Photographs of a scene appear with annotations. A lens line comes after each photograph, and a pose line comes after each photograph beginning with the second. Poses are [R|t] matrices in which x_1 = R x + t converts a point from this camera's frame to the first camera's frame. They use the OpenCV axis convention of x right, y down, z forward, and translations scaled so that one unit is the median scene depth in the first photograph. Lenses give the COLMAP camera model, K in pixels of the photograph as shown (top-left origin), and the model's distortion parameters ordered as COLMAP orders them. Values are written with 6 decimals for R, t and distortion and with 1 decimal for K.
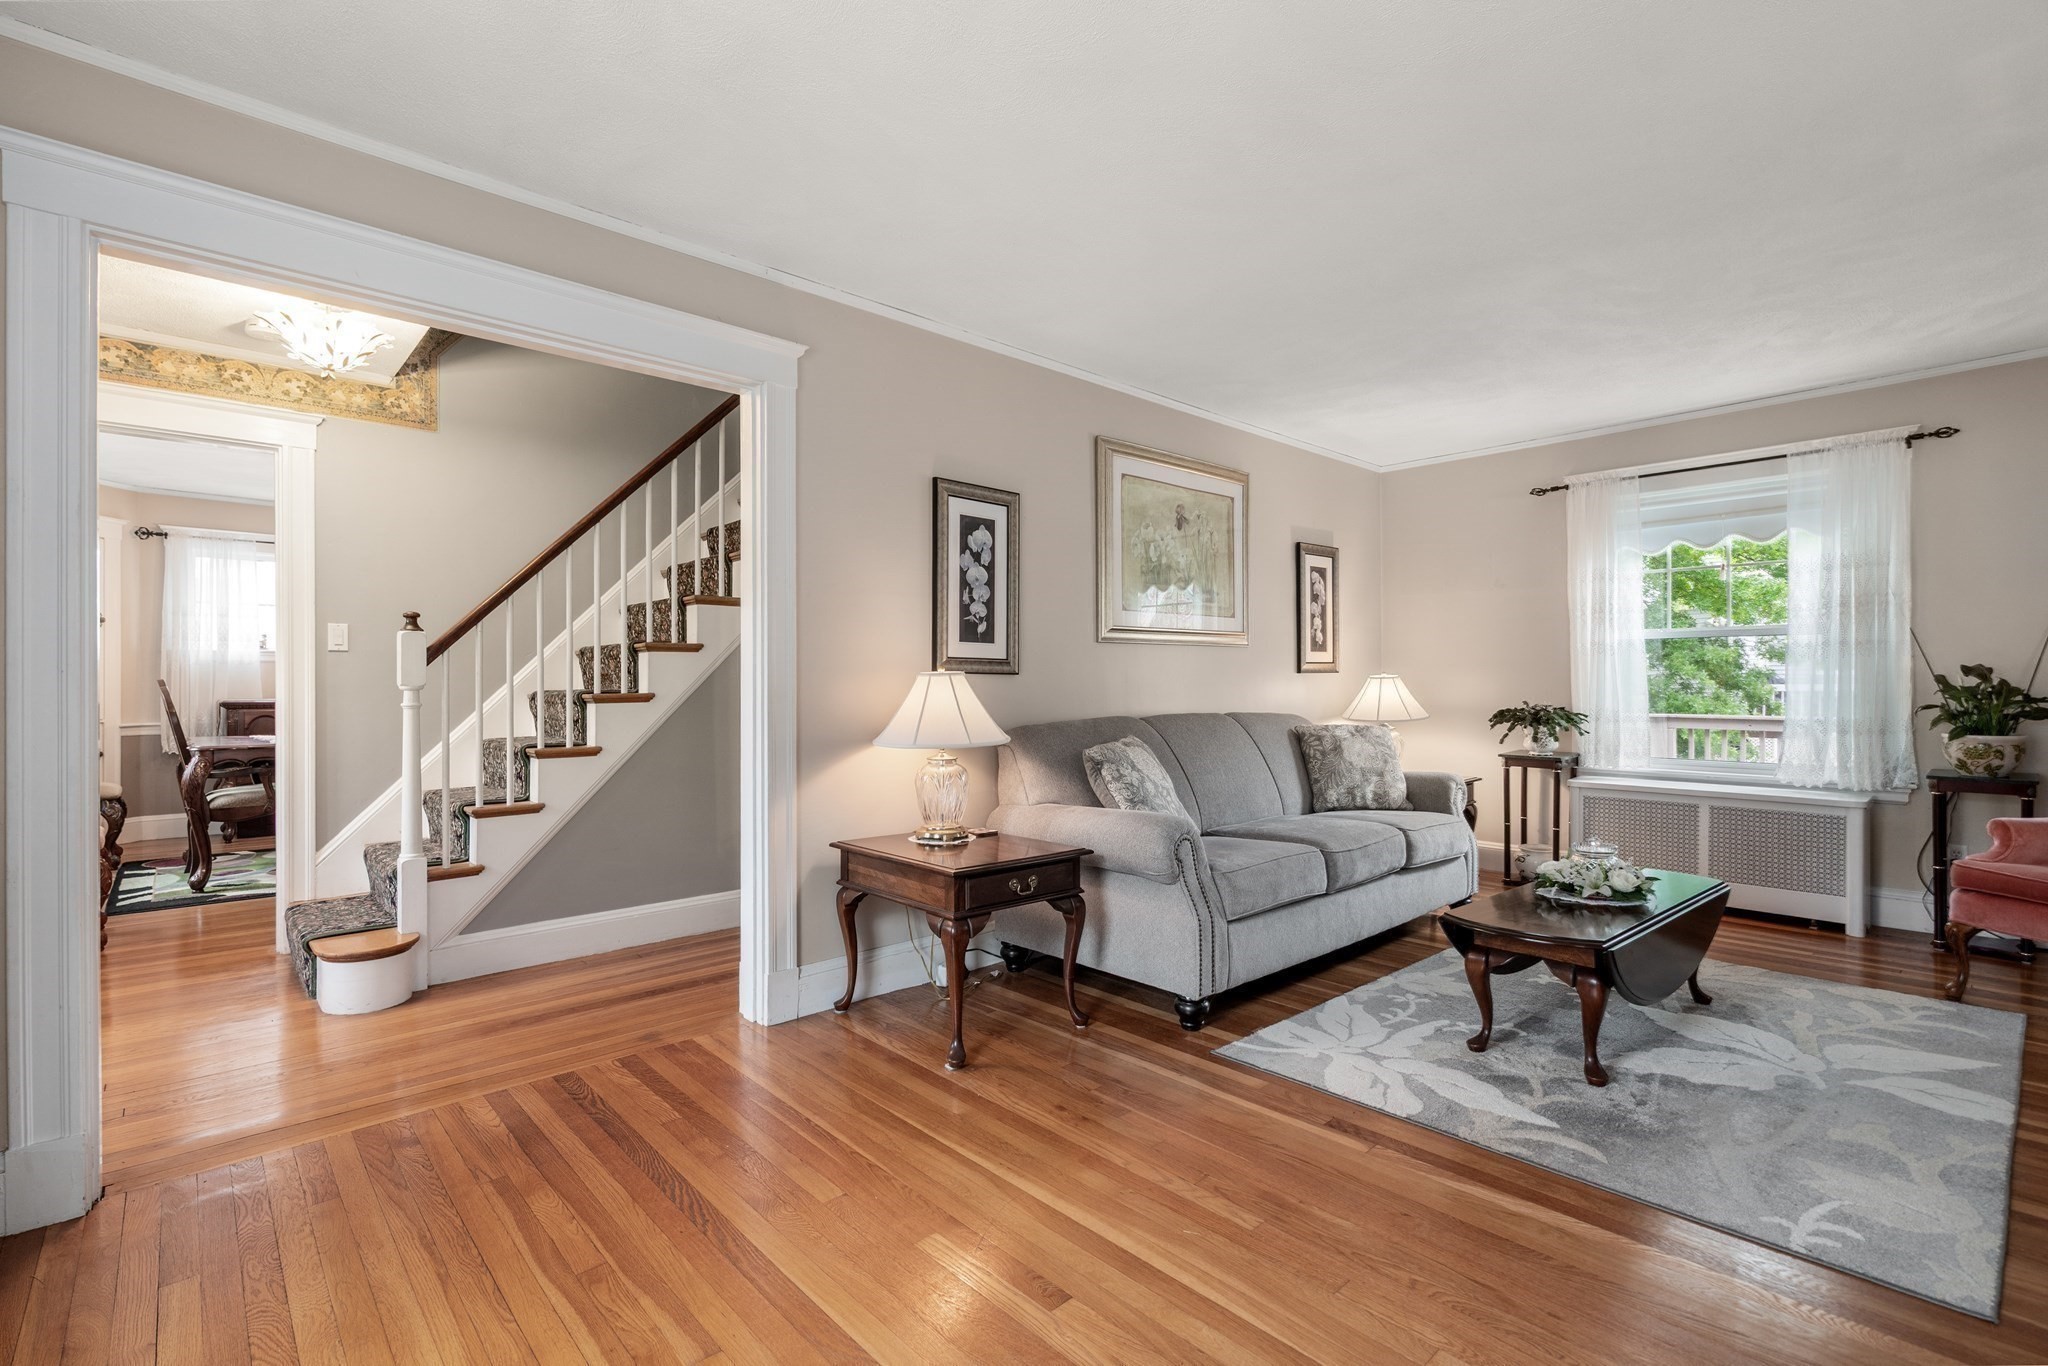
lens RADIAL K [[932.2, 0, 1025.7], [0, 932.2, 685.9], [0, 0, 1]] dist [0.003646, 0.000328]
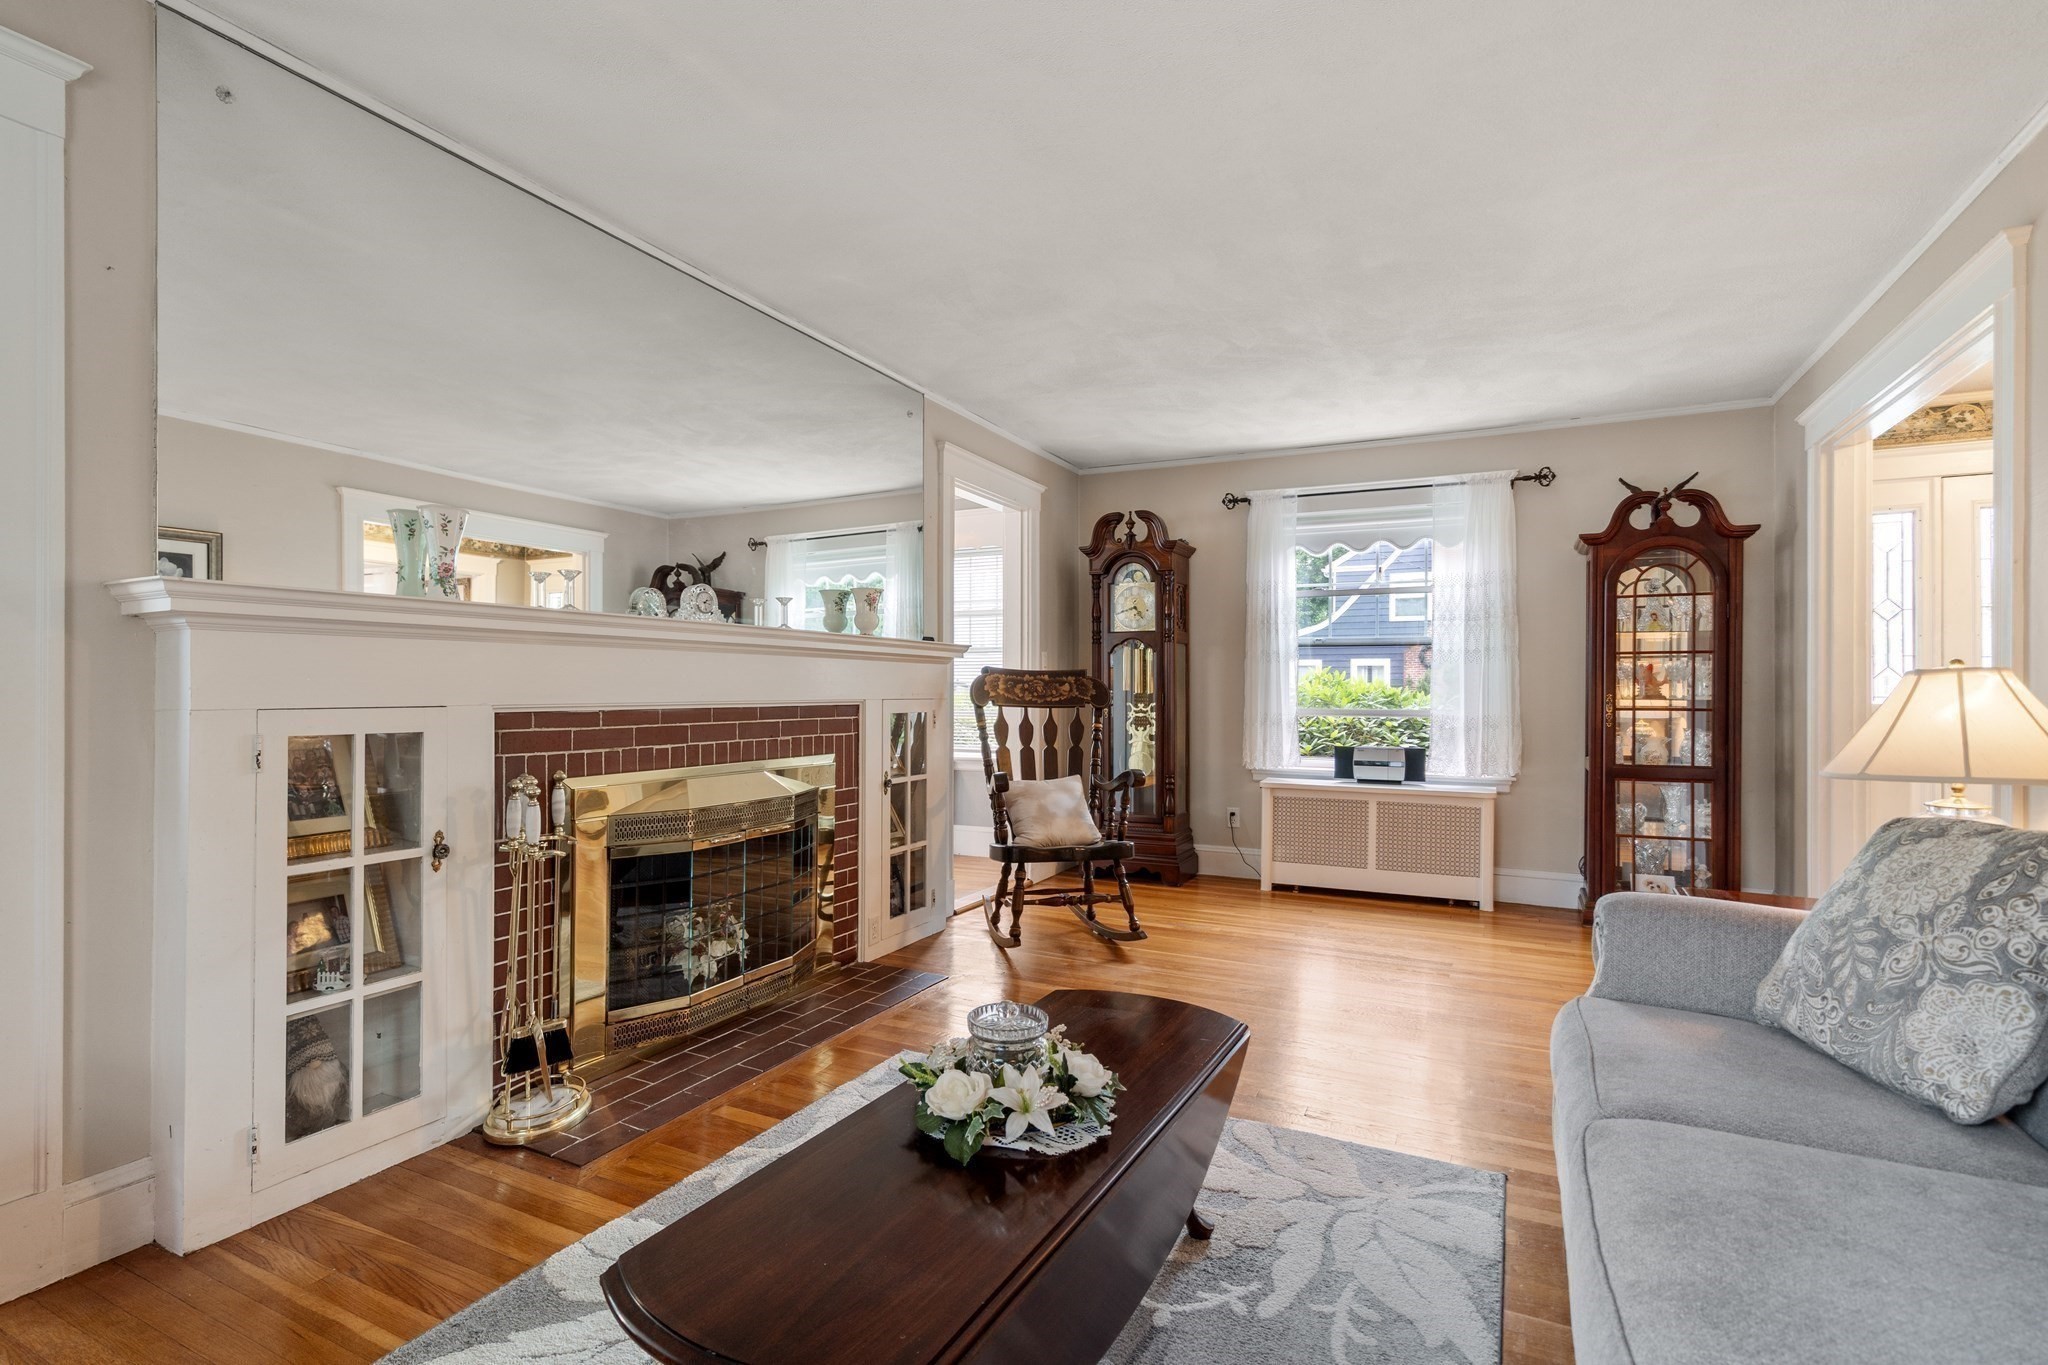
lens RADIAL K [[979.4, 0, 1029.0], [0, 979.4, 689.0], [0, 0, 1]] dist [-0.000017, 0.000238]
pose [[-0.931588, -0.003694, -0.363498, 0.819802], [-0.005459, 0.999978, 0.003830, -0.004343], [0.363476, 0.005553, -0.931587, 1.541297]]
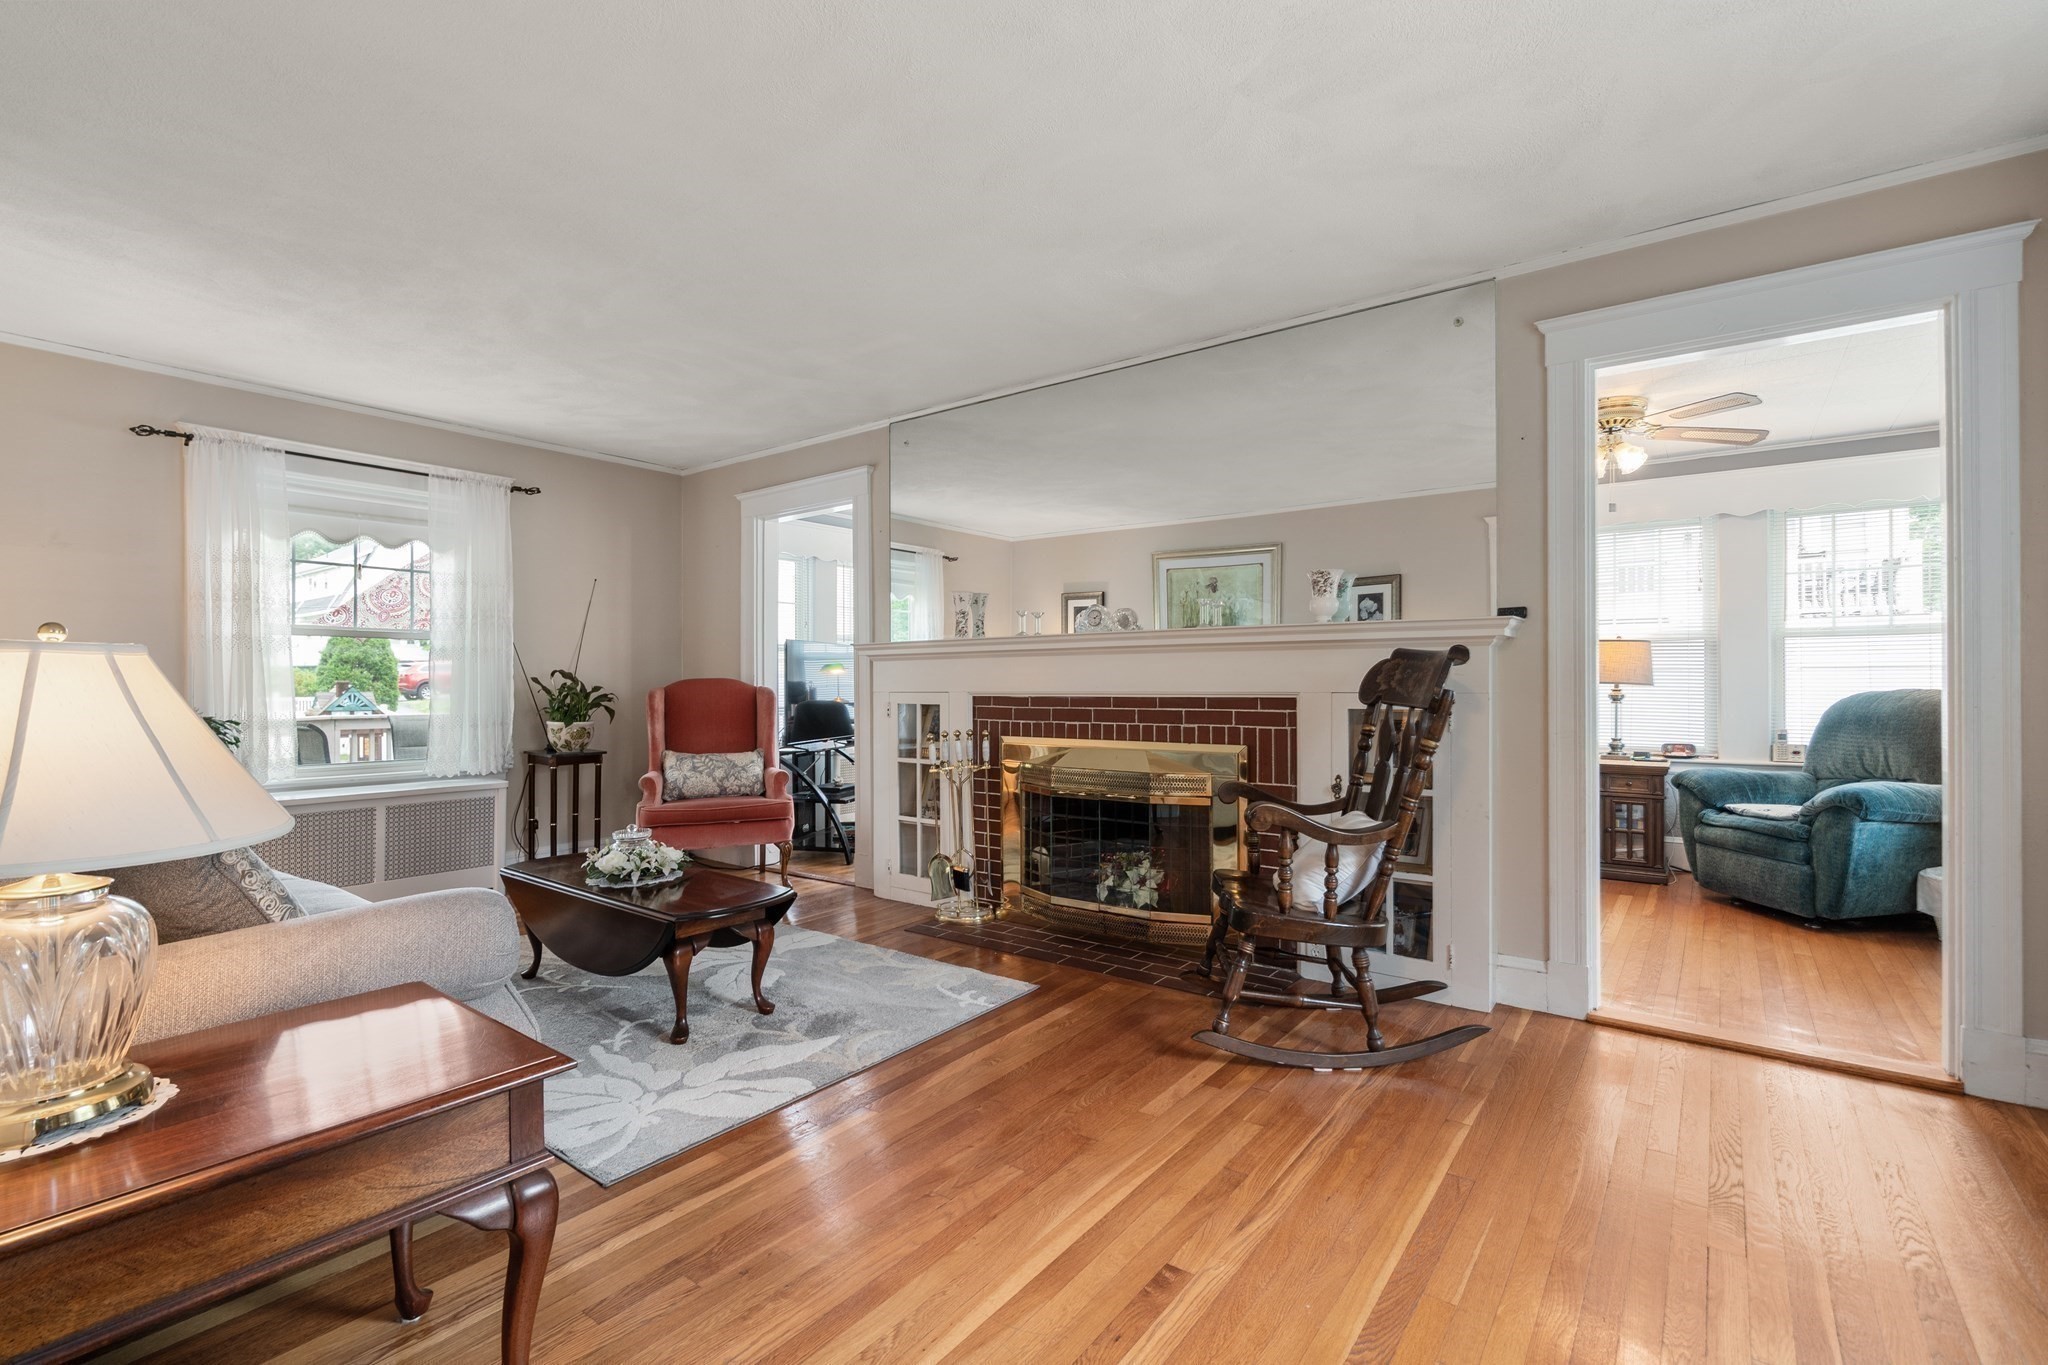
lens RADIAL K [[932.2, 0, 1007.3], [0, 932.2, 676.4], [0, 0, 1]] dist [0.003646, 0.000328]
pose [[-0.164160, 0.010973, 0.986373, -0.552612], [0.006824, 0.999927, -0.009988, 0.005537], [-0.986410, 0.005091, -0.164223, 0.778547]]
